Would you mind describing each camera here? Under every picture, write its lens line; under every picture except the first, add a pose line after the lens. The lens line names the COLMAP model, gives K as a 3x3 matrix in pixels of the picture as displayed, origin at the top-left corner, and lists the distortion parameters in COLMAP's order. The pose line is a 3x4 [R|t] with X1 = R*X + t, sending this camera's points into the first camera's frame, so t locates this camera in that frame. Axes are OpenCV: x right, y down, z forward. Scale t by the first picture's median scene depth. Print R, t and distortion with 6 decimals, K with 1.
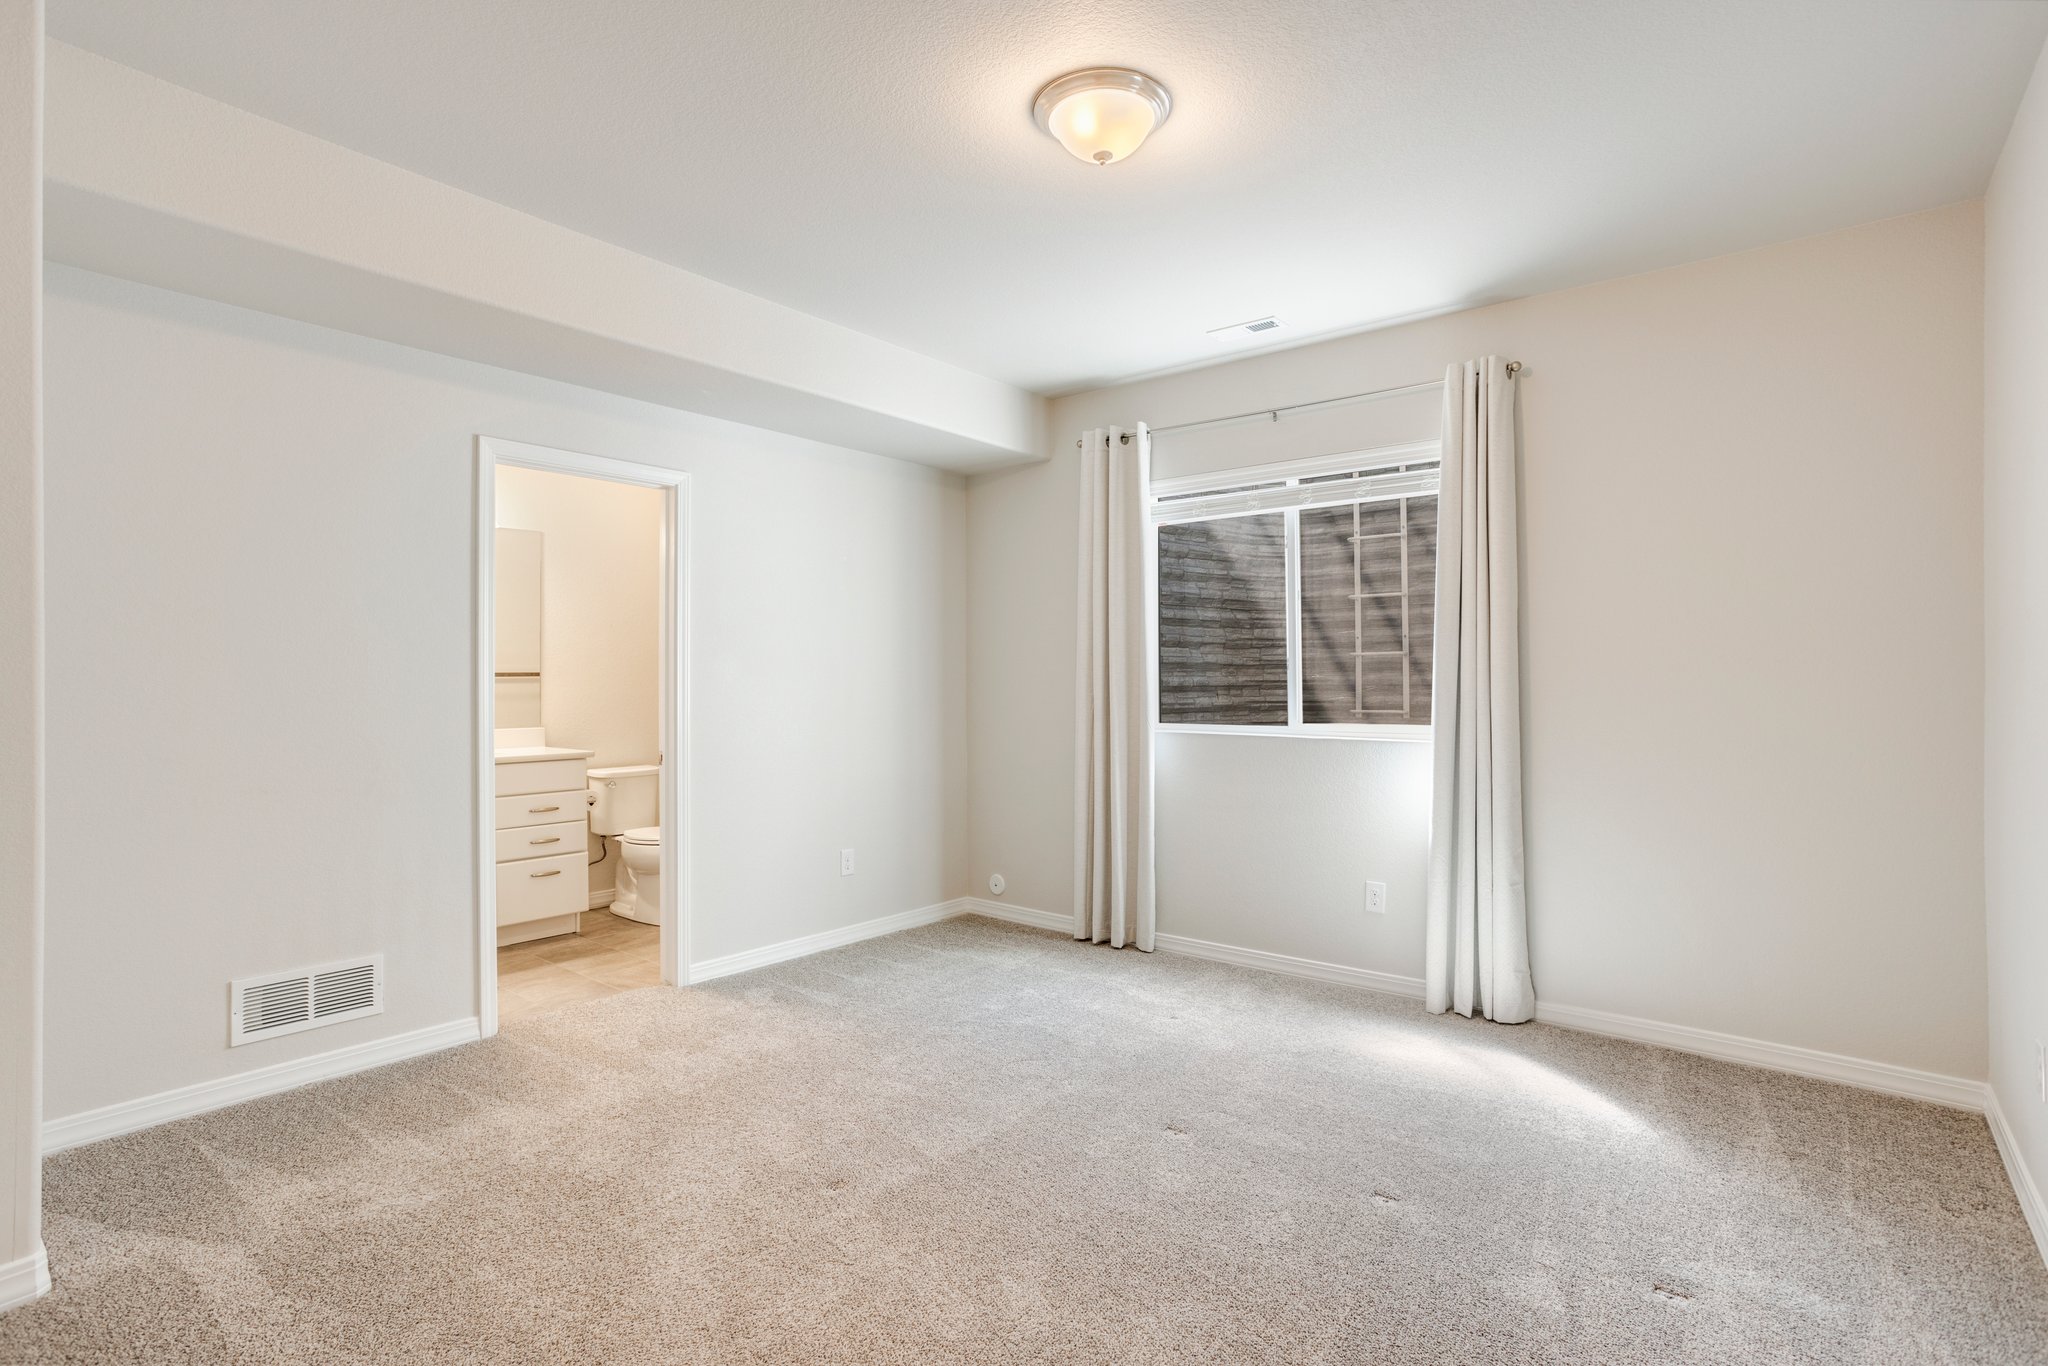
lens RADIAL K [[989.4, 0, 1025.6], [0, 989.4, 681.3], [0, 0, 1]] dist [0.036285, 0.000320]
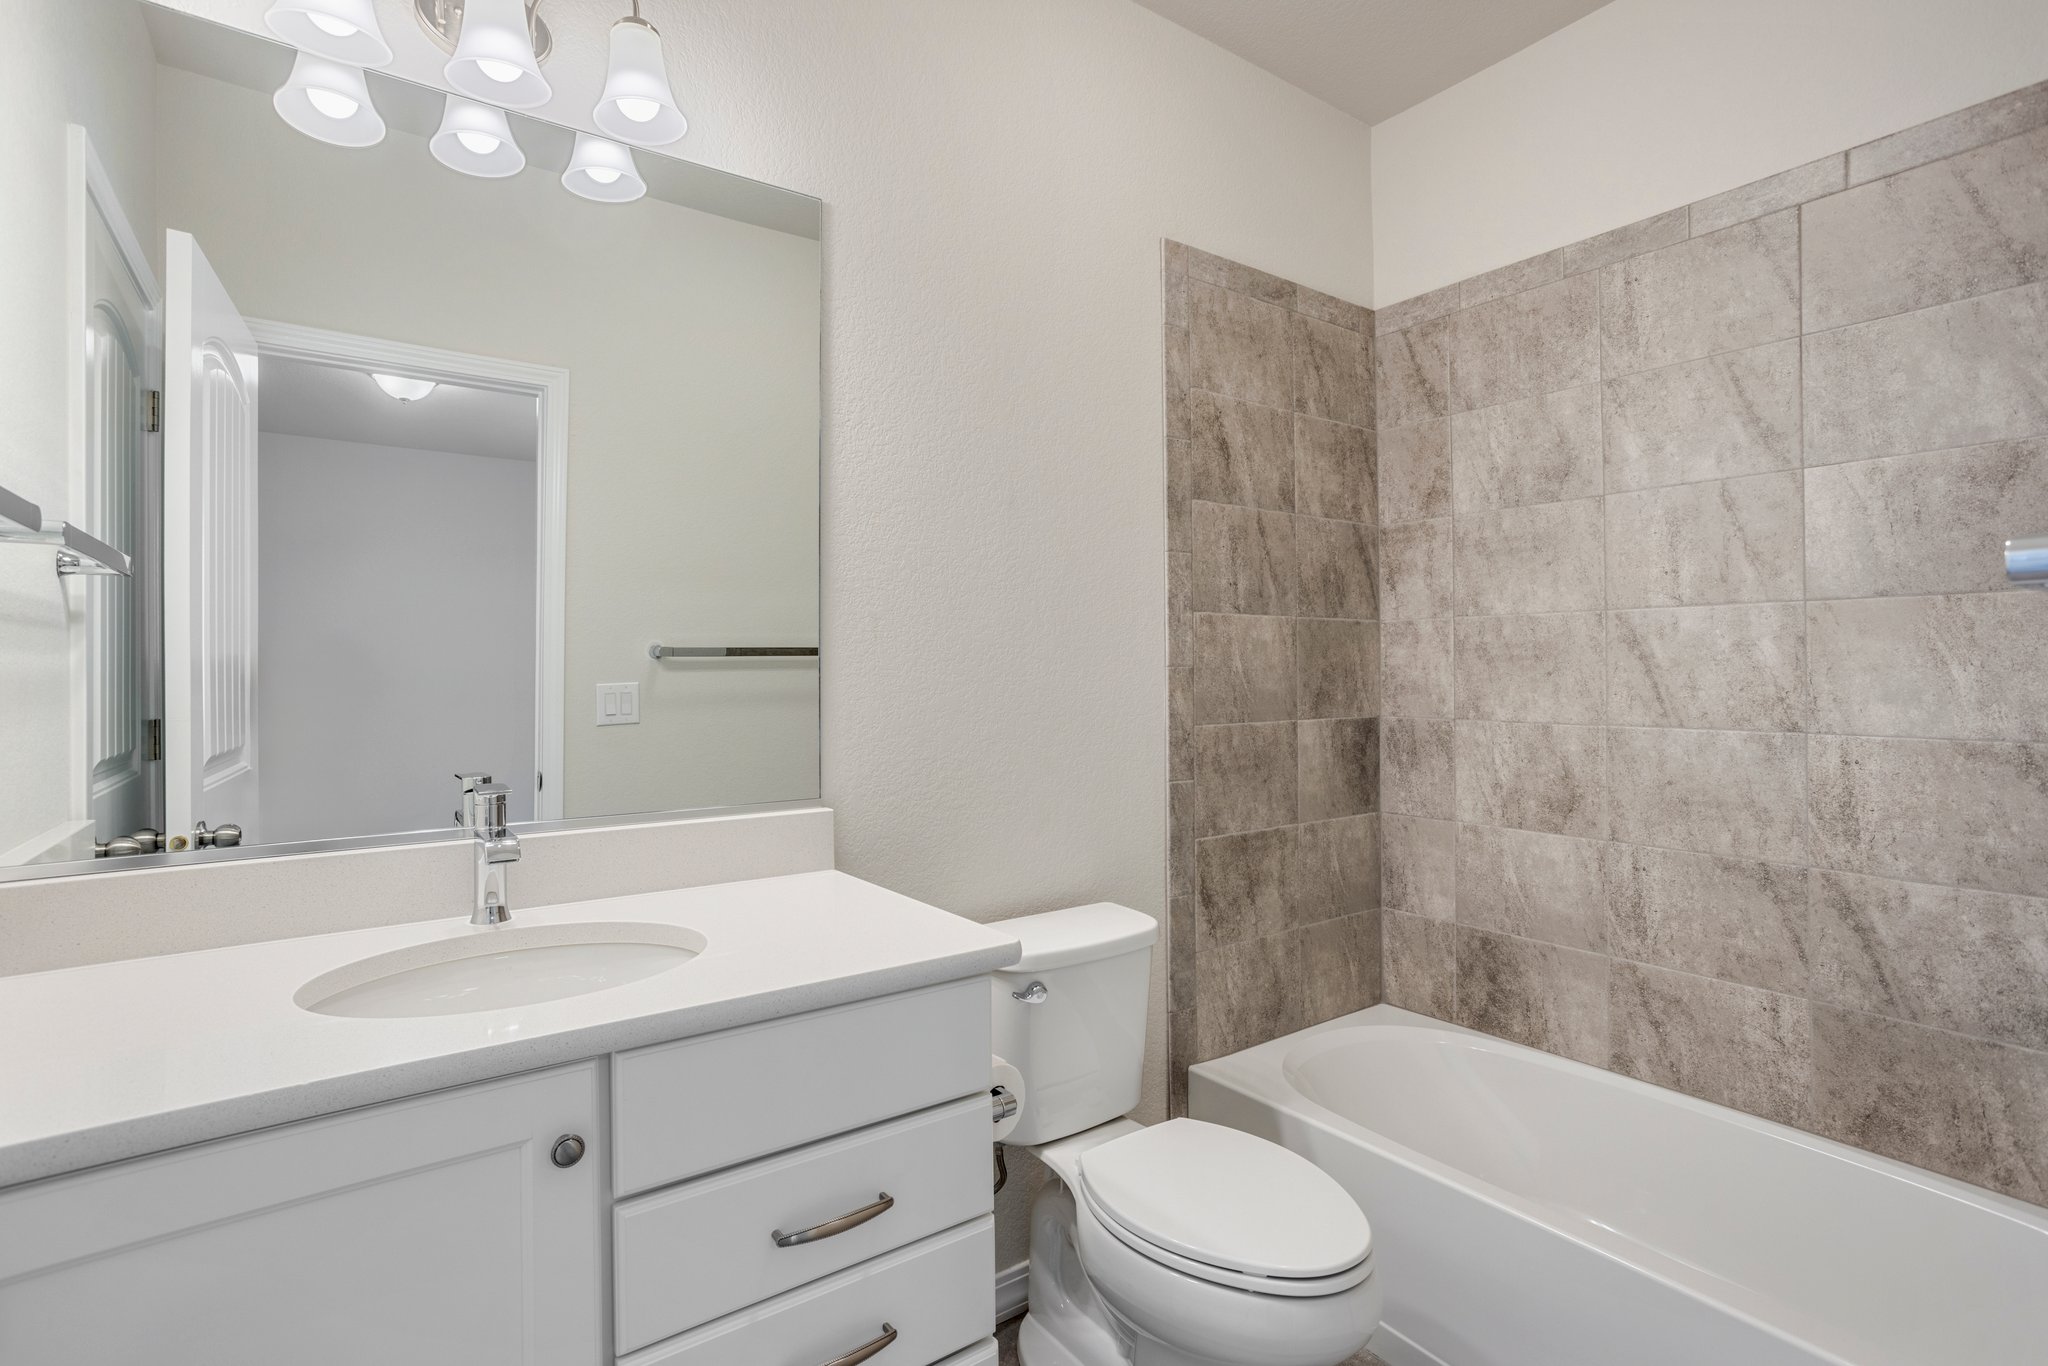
lens RADIAL K [[989.1, 0, 1017.0], [0, 989.1, 673.8], [0, 0, 1]] dist [-0.017234, 0.001388]
pose [[0.967600, -0.004620, -0.252446, -0.335128], [0.009150, 0.999817, 0.016773, -0.004191], [0.252322, -0.018540, 0.967466, 0.688805]]
